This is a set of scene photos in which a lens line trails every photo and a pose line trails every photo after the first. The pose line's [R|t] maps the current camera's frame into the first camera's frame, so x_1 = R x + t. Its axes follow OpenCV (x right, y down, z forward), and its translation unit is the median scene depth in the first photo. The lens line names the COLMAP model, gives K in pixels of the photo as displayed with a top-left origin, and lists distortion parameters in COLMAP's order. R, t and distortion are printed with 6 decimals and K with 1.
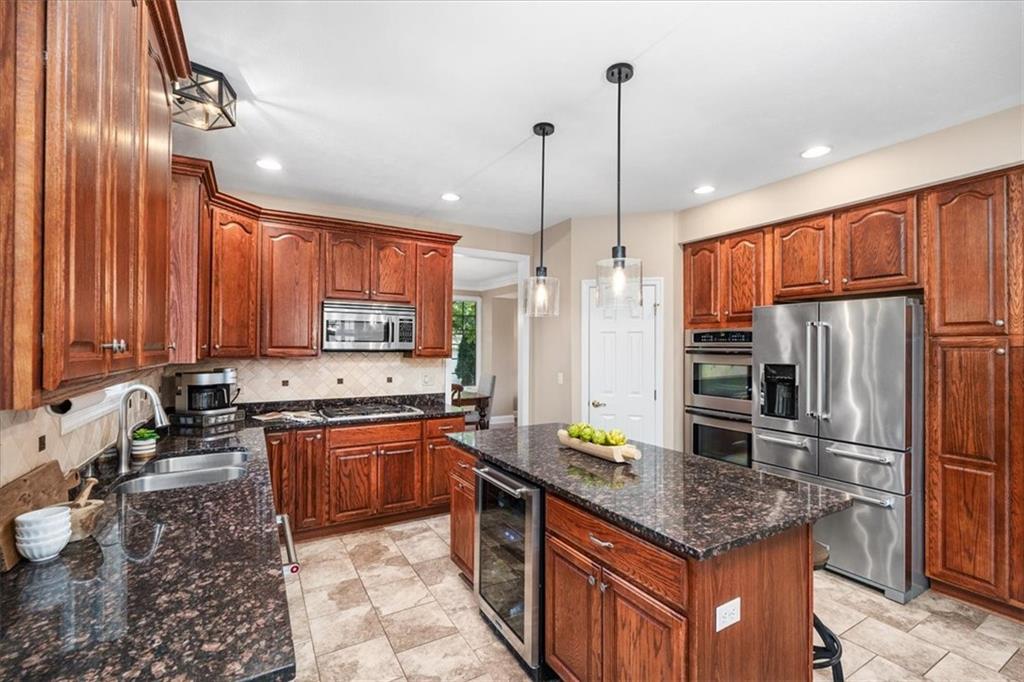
lens RADIAL K [[449.6, 0, 512.6], [0, 449.6, 340.9], [0, 0, 1]] dist [-0.000701, -0.000157]
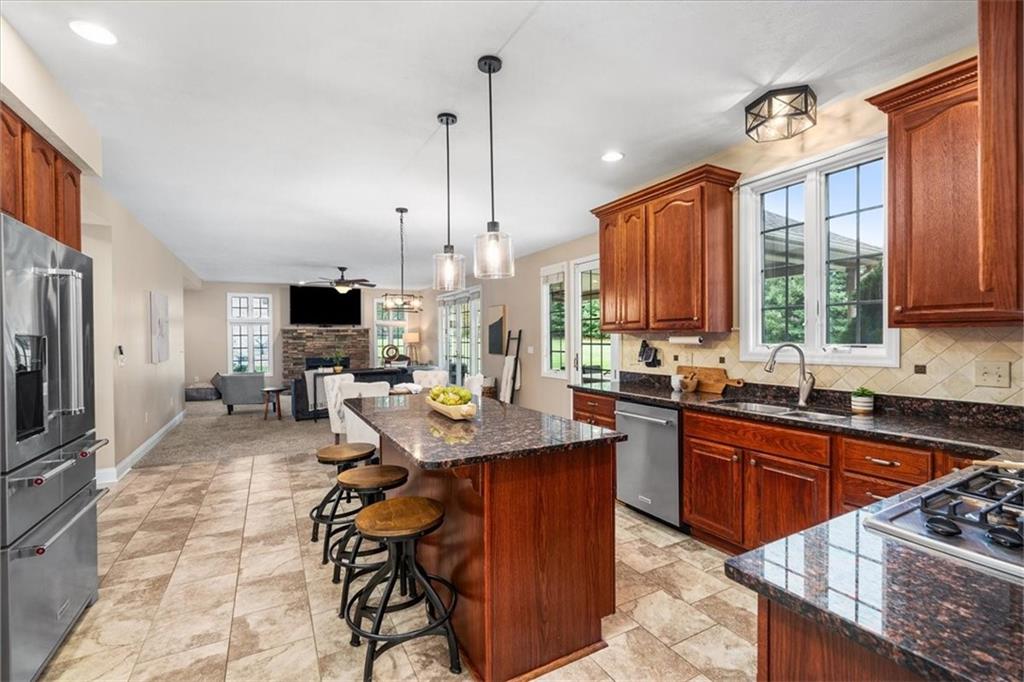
lens RADIAL K [[449.6, 0, 509.3], [0, 449.6, 339.8], [0, 0, 1]] dist [-0.000701, -0.000157]
pose [[-0.999238, 0.004776, 0.038745, -0.001458], [0.004443, 0.999953, -0.008670, 0.050774], [-0.038785, -0.008491, -0.999212, 1.252528]]
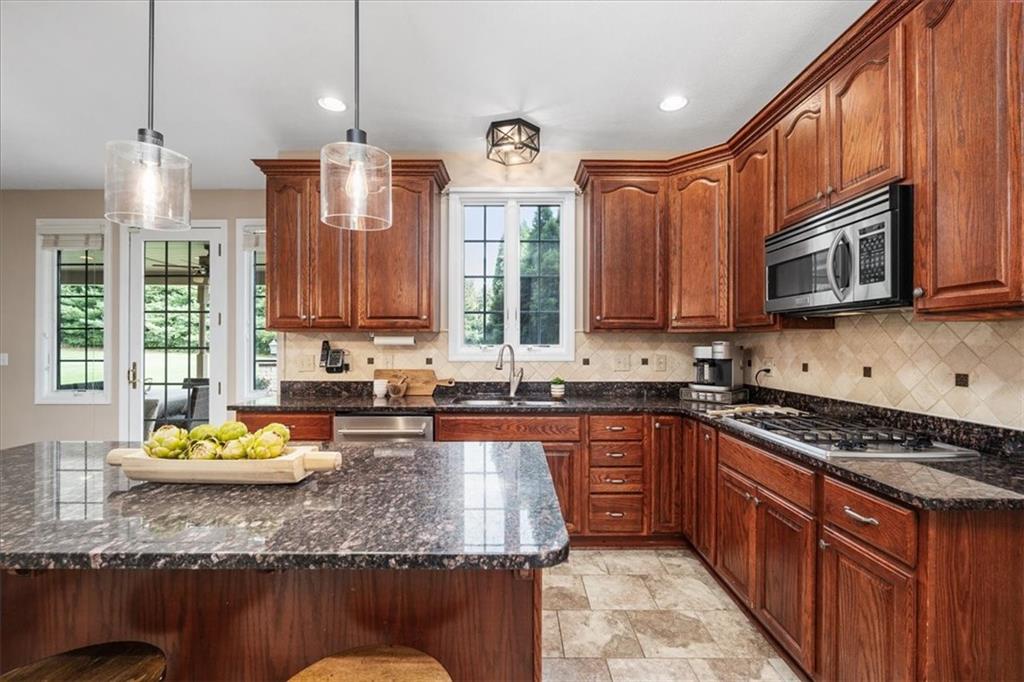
lens RADIAL K [[449.6, 0, 512.5], [0, 449.6, 339.6], [0, 0, 1]] dist [-0.000701, -0.000157]
pose [[-0.504759, -0.012748, -0.863166, 0.285087], [0.007465, 0.999789, -0.019131, 0.060863], [0.863228, -0.016101, -0.504557, 0.938225]]
